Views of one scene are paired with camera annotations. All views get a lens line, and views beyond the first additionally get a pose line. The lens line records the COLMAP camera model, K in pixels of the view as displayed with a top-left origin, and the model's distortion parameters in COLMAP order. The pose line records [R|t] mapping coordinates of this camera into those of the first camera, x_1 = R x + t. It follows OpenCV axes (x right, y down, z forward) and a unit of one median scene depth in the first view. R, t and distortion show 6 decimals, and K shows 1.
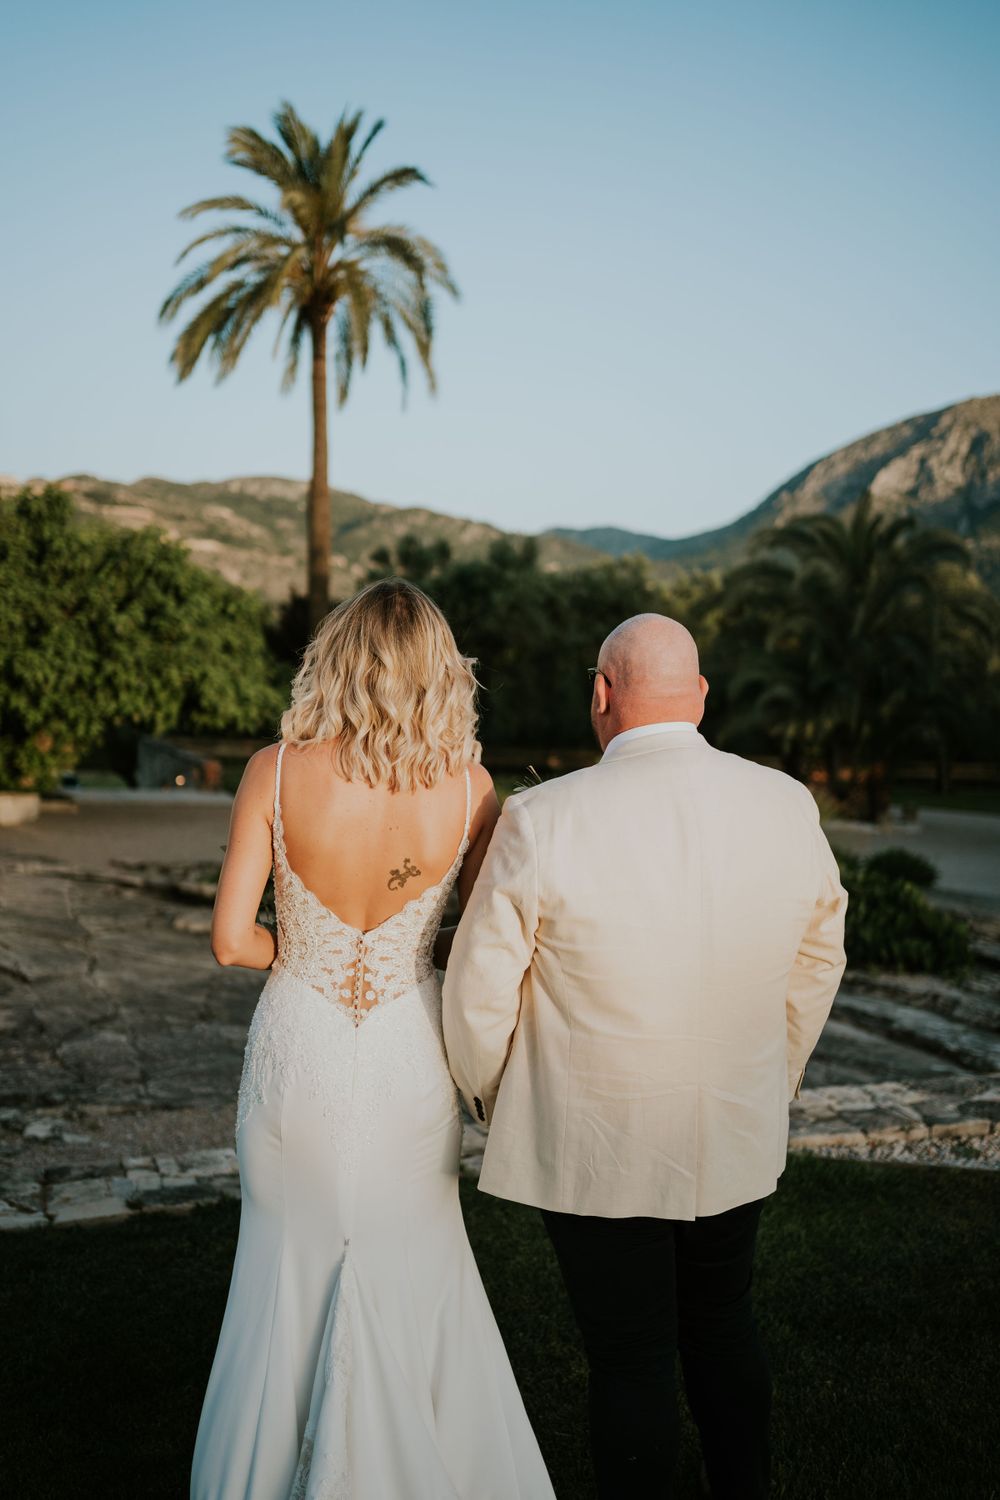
lens RADIAL K [[1521.7, 0, 500.0], [0, 1521.7, 750.0], [0, 0, 1]] dist [0.009282, 0.018991]
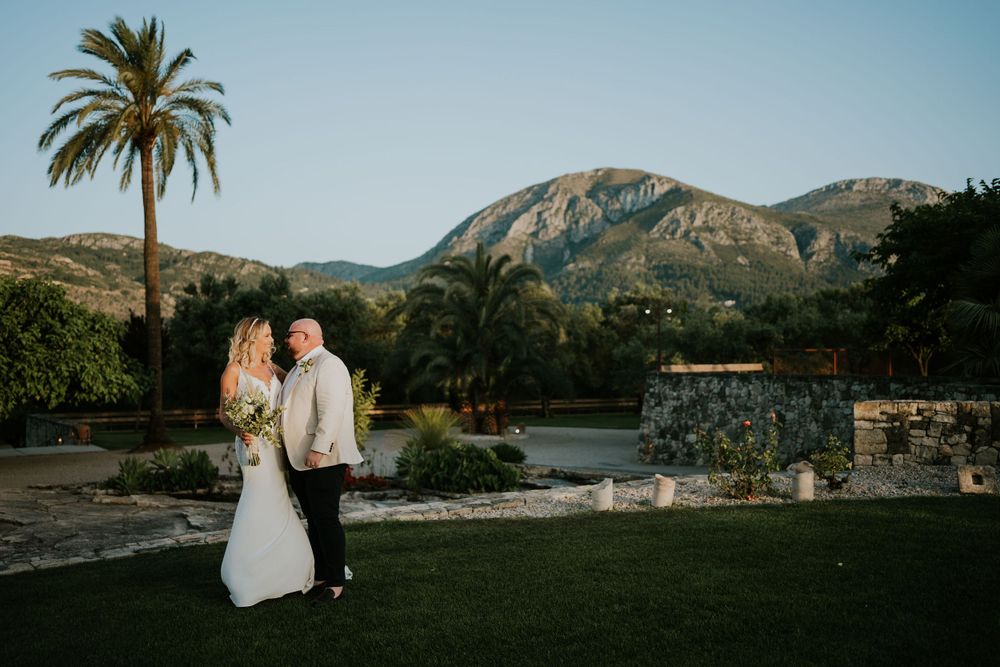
lens RADIAL K [[1038.3, 0, 485.6], [0, 1038.3, 365.2], [0, 0, 1]] dist [0.010624, 0.020858]
pose [[0.978227, -0.051457, 0.201059, 0.000522], [0.060291, 0.997455, -0.038060, 0.013296], [-0.198589, 0.049353, 0.978839, -0.138455]]
